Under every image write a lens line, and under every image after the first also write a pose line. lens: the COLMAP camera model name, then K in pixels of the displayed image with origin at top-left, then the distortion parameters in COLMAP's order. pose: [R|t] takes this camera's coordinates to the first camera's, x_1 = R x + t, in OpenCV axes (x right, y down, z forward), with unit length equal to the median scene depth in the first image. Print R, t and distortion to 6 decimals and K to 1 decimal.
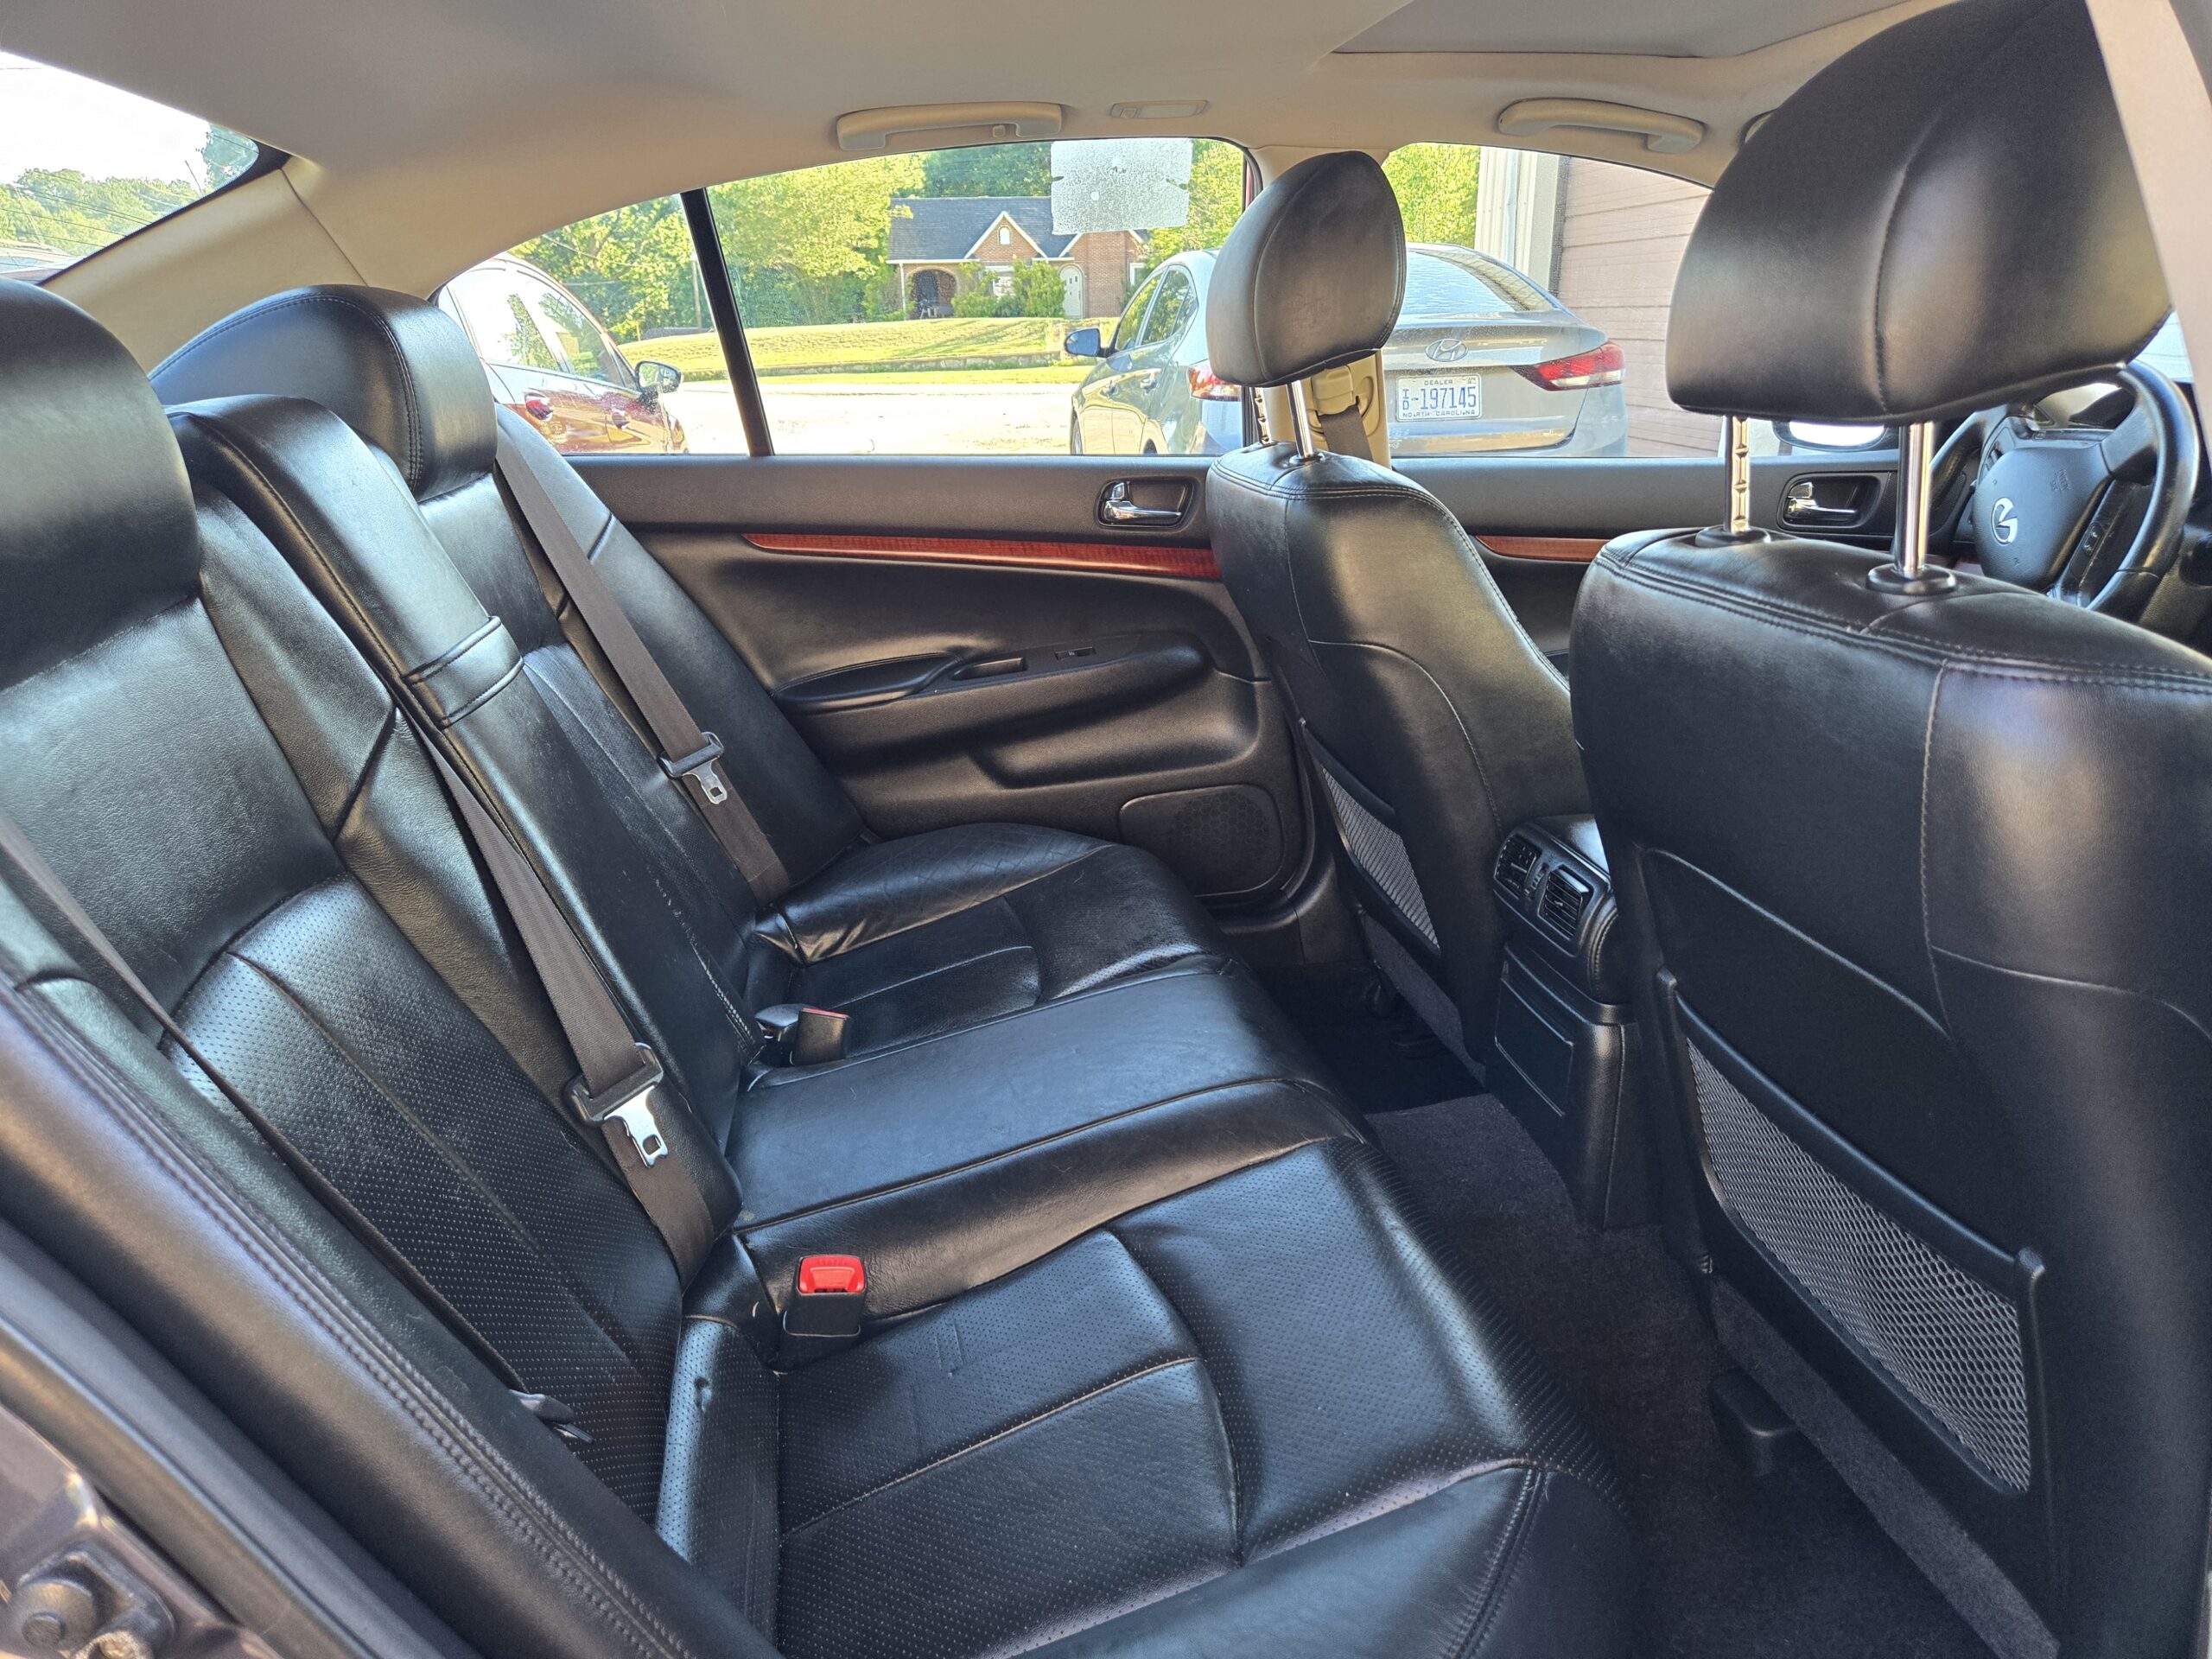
lens RADIAL K [[1498.4, 0, 1072.8], [0, 1498.4, 819.4], [0, 0, 1]] dist [0.055944, -0.051494]
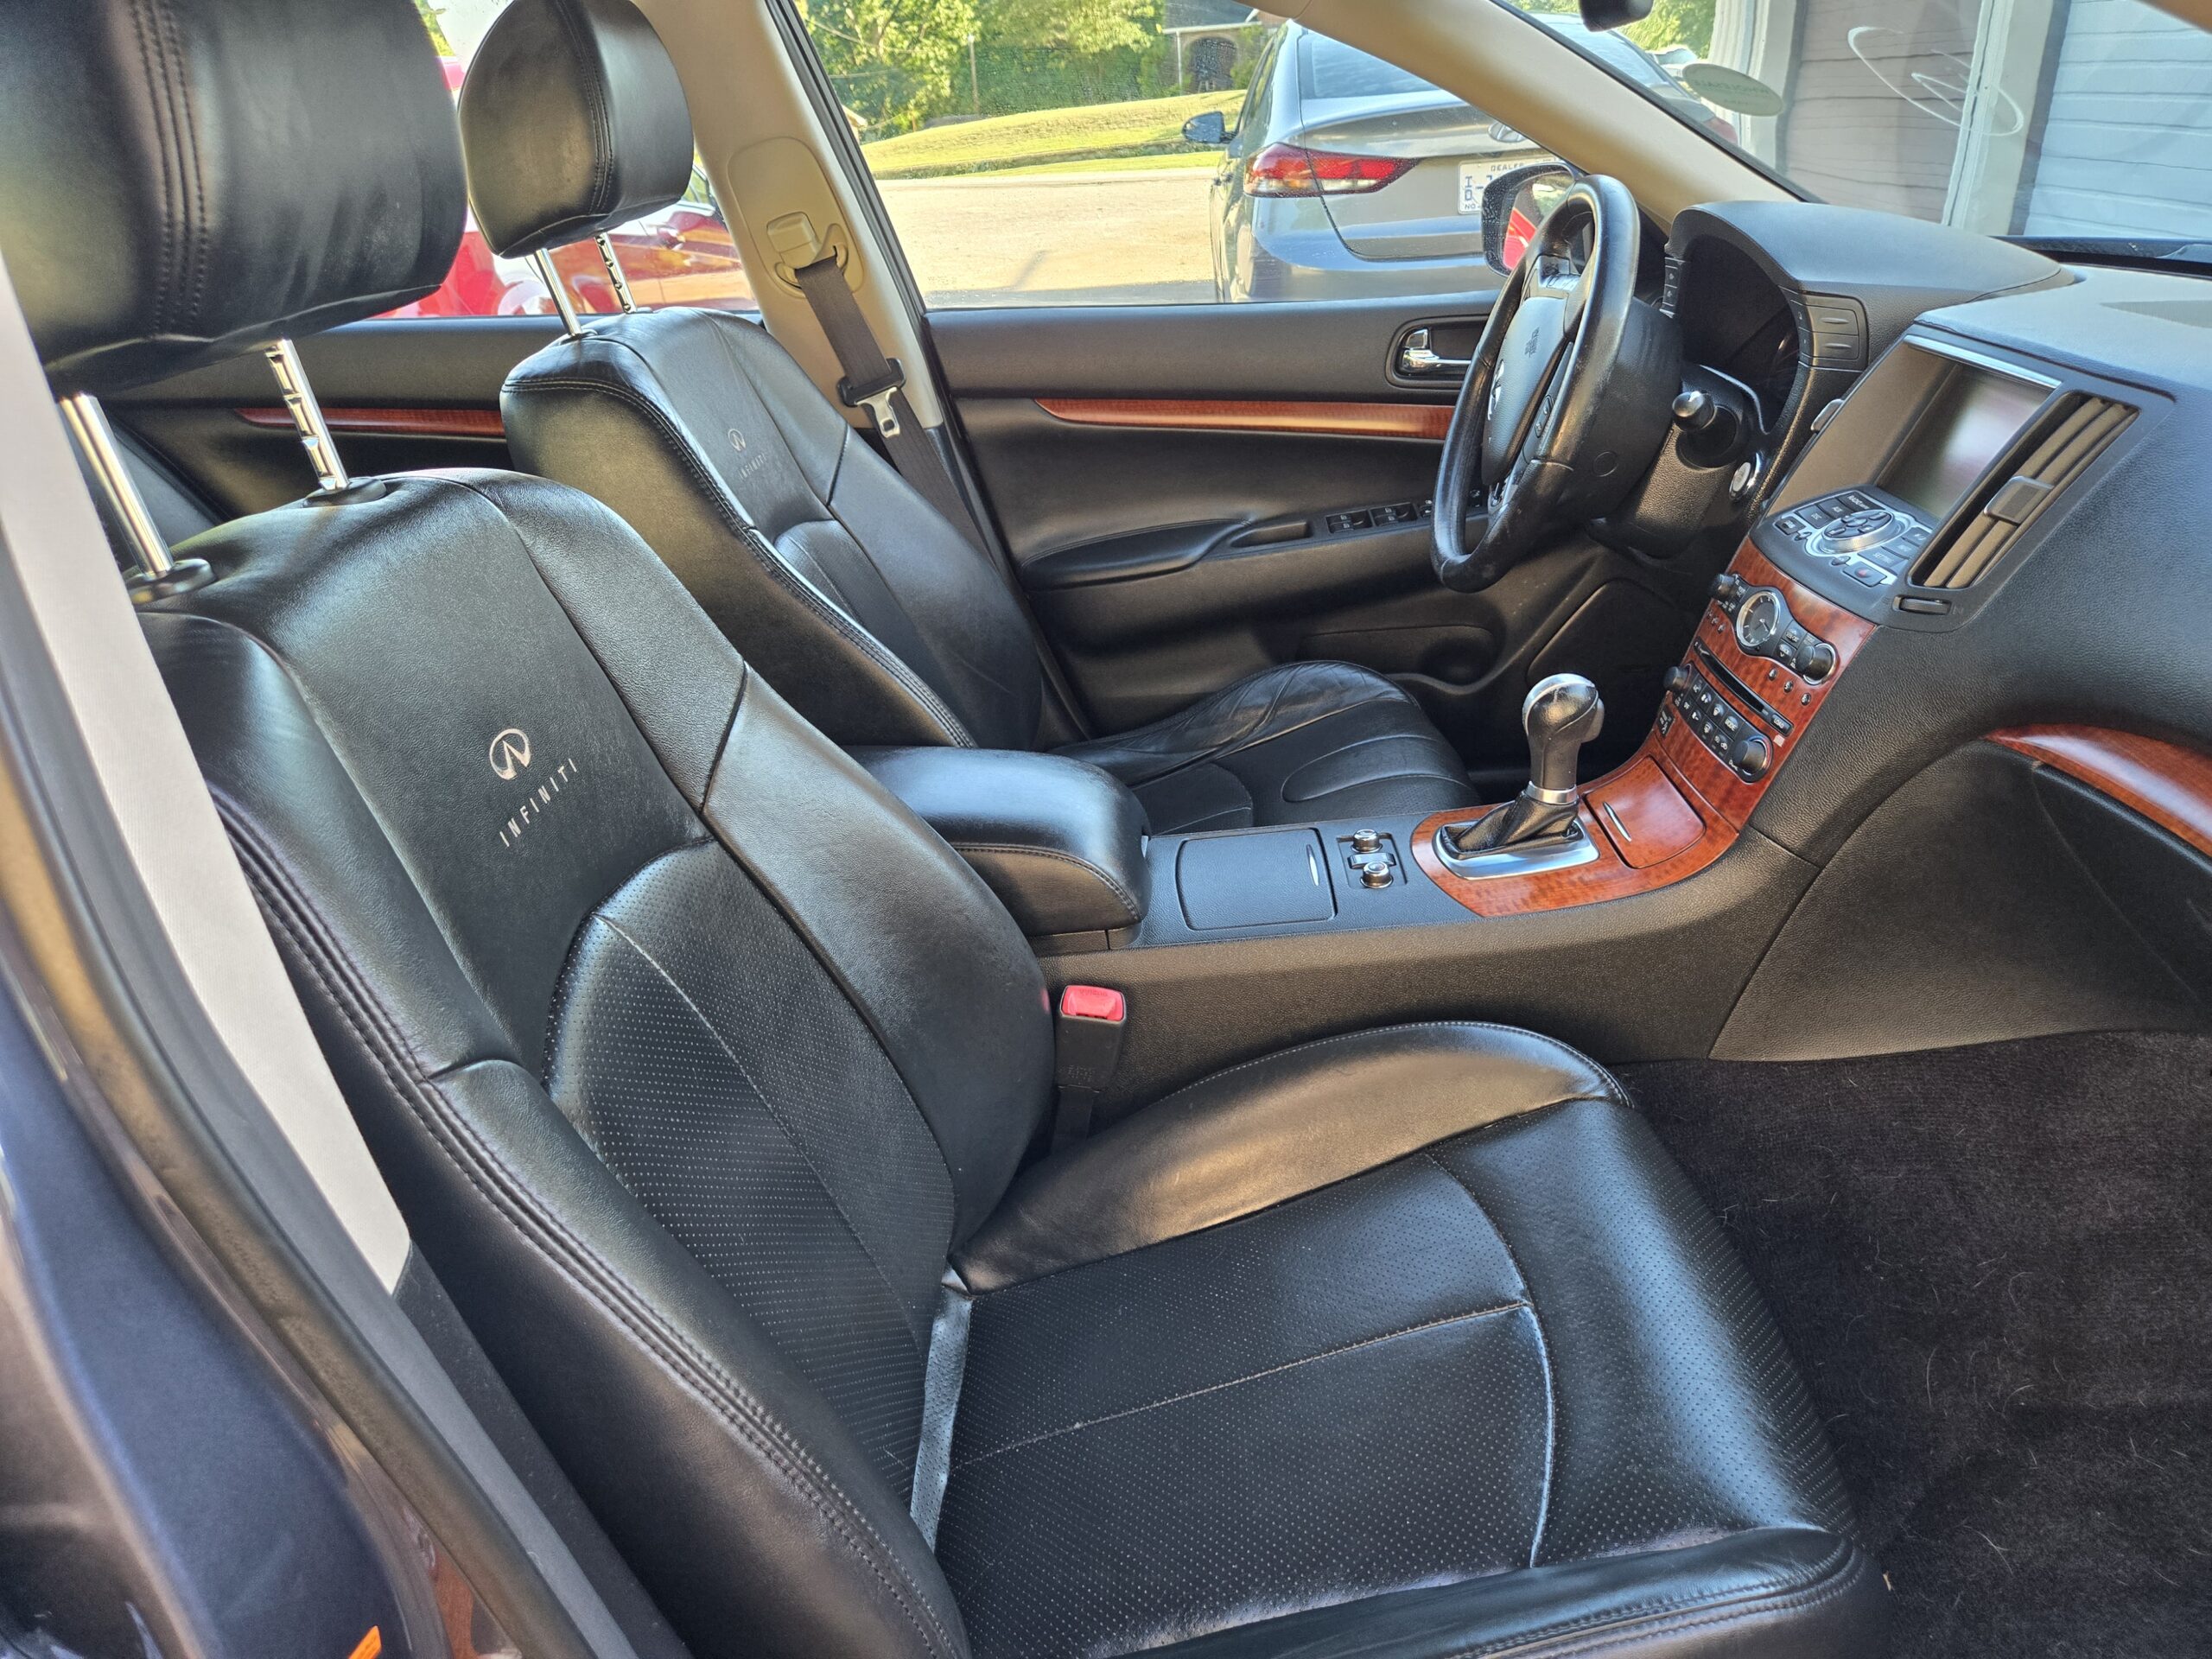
lens RADIAL K [[1498.4, 0, 1125.1], [0, 1498.4, 845.2], [0, 0, 1]] dist [0.055944, -0.051494]
pose [[0.985696, 0.027401, -0.166290, 0.632066], [-0.003355, 0.989689, 0.143191, -0.073132], [0.168500, -0.140584, 0.975625, 0.119299]]
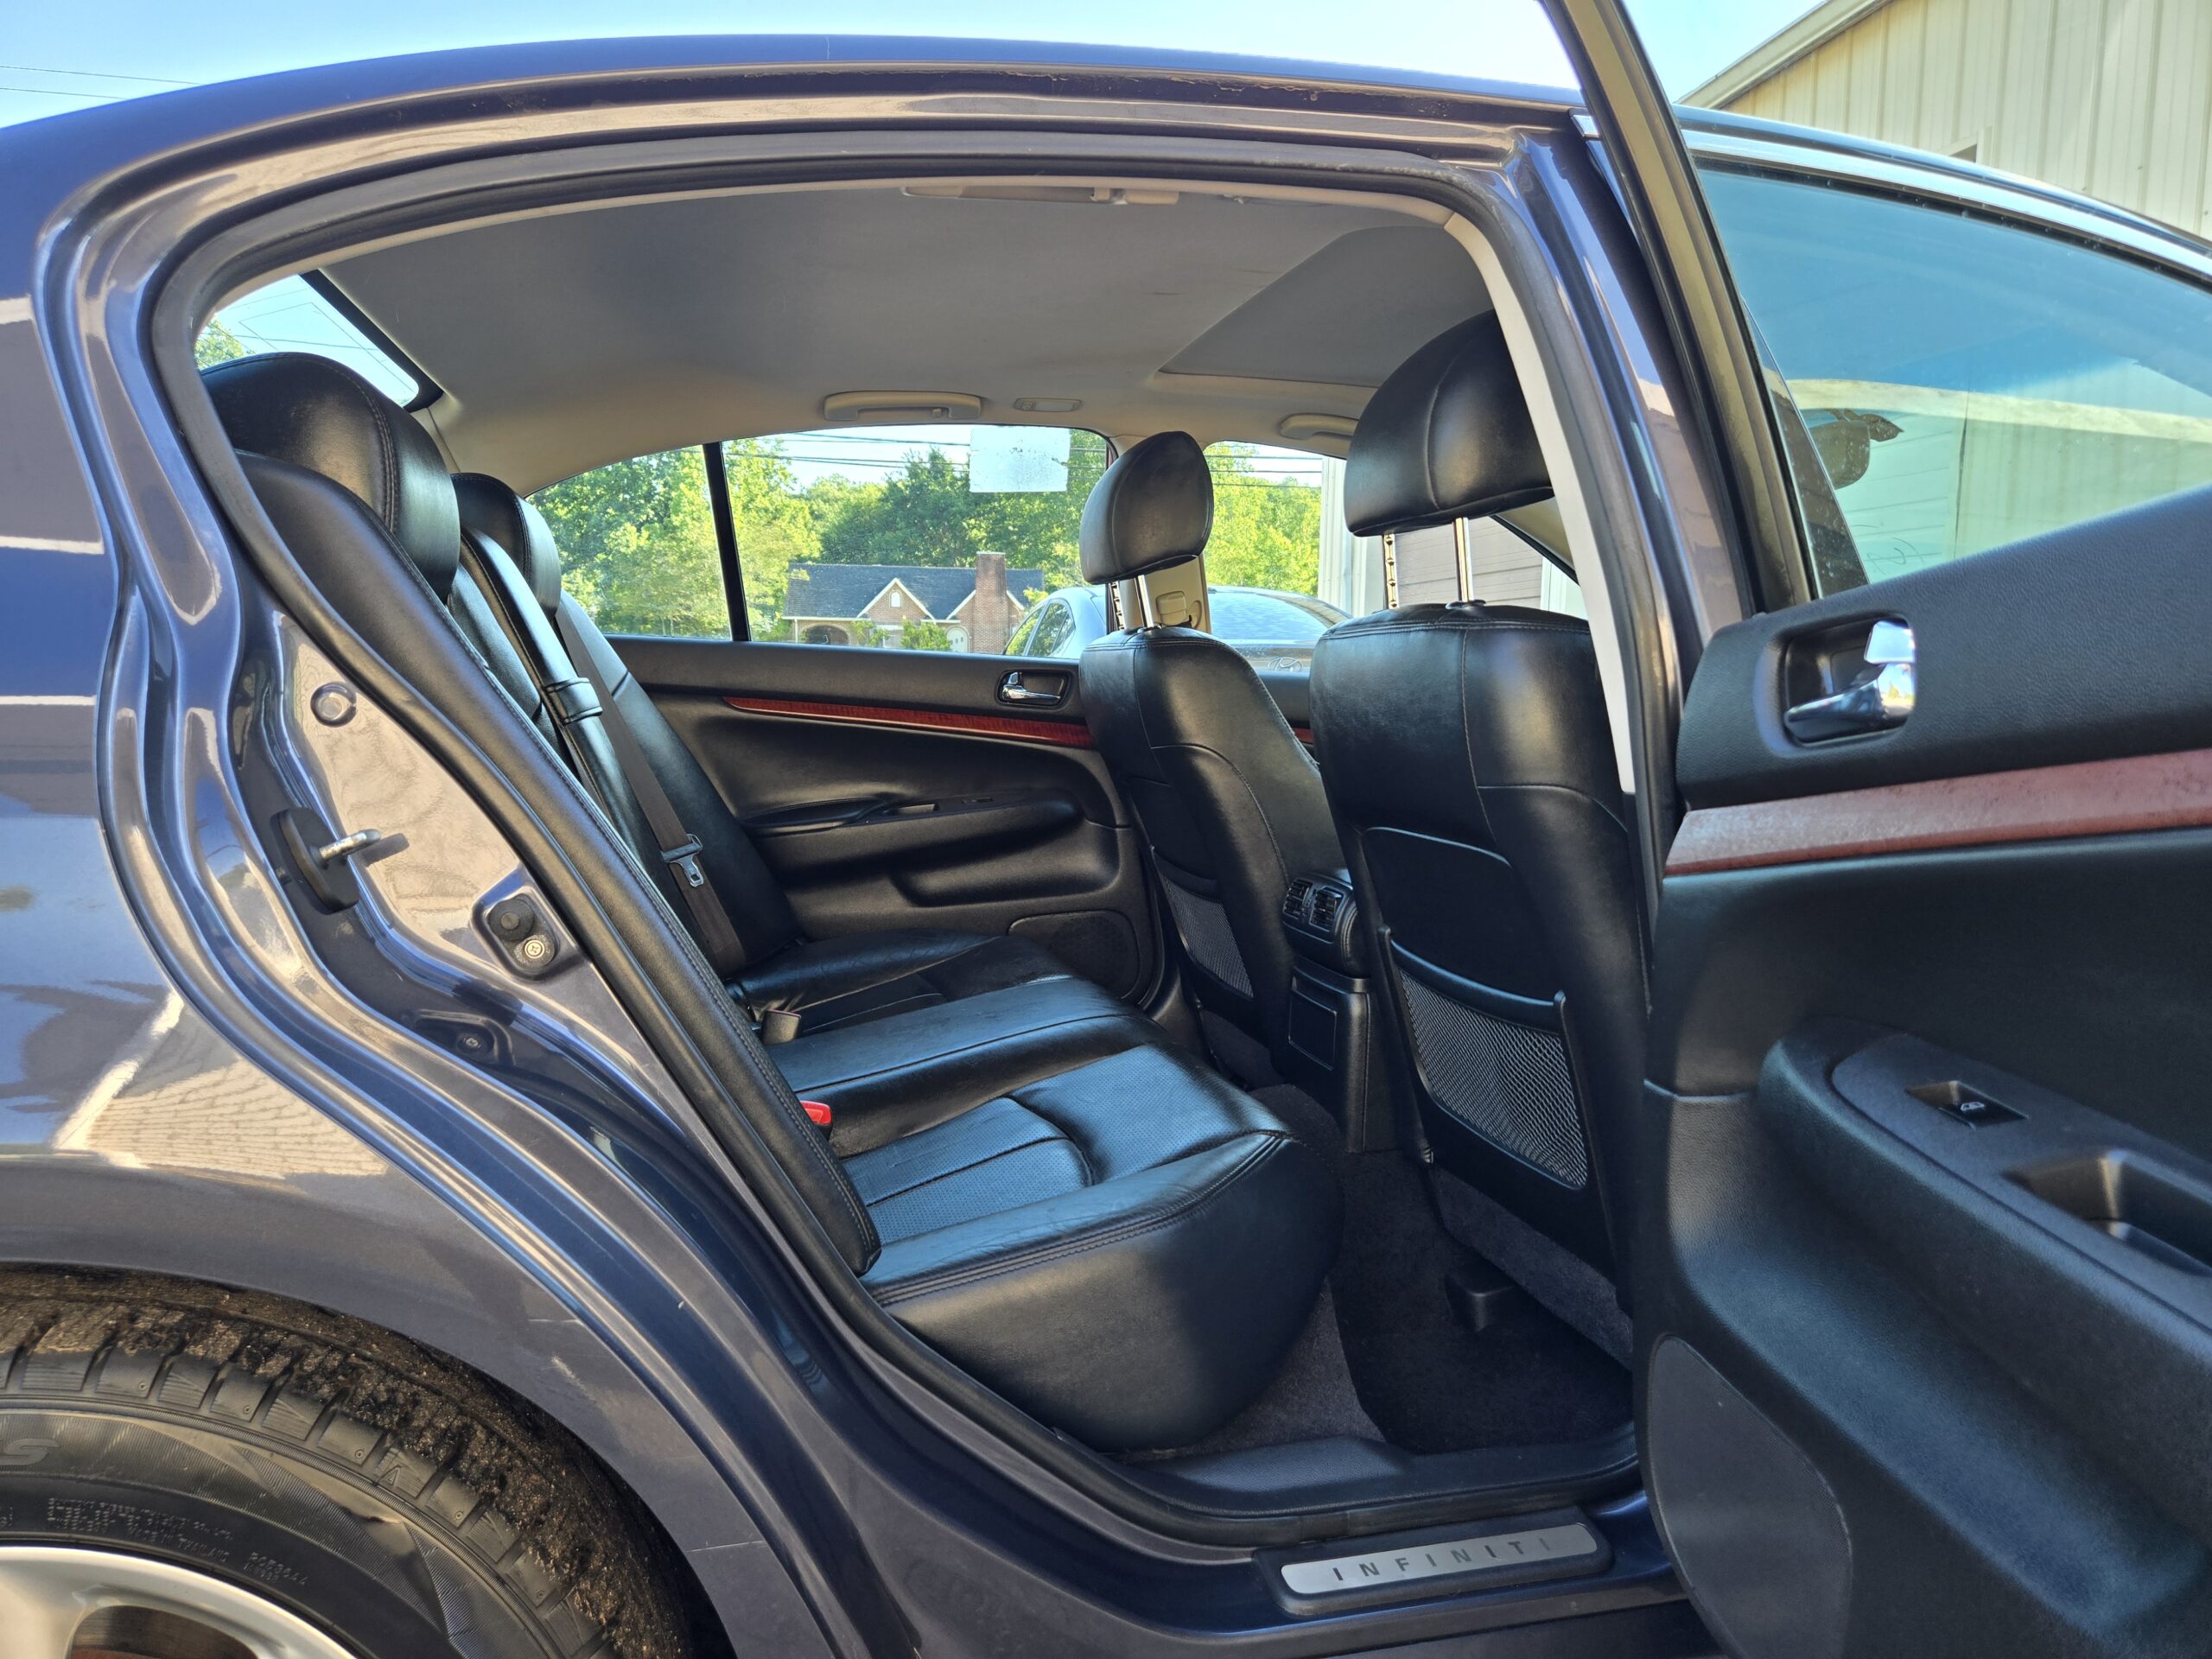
lens RADIAL K [[1498.4, 0, 1089.0], [0, 1498.4, 822.1], [0, 0, 1]] dist [0.055944, -0.051494]
pose [[0.995607, 0.024919, 0.090253, -0.022326], [-0.003817, 0.973933, -0.226803, 0.239652], [-0.093552, 0.225462, 0.969750, -0.302708]]
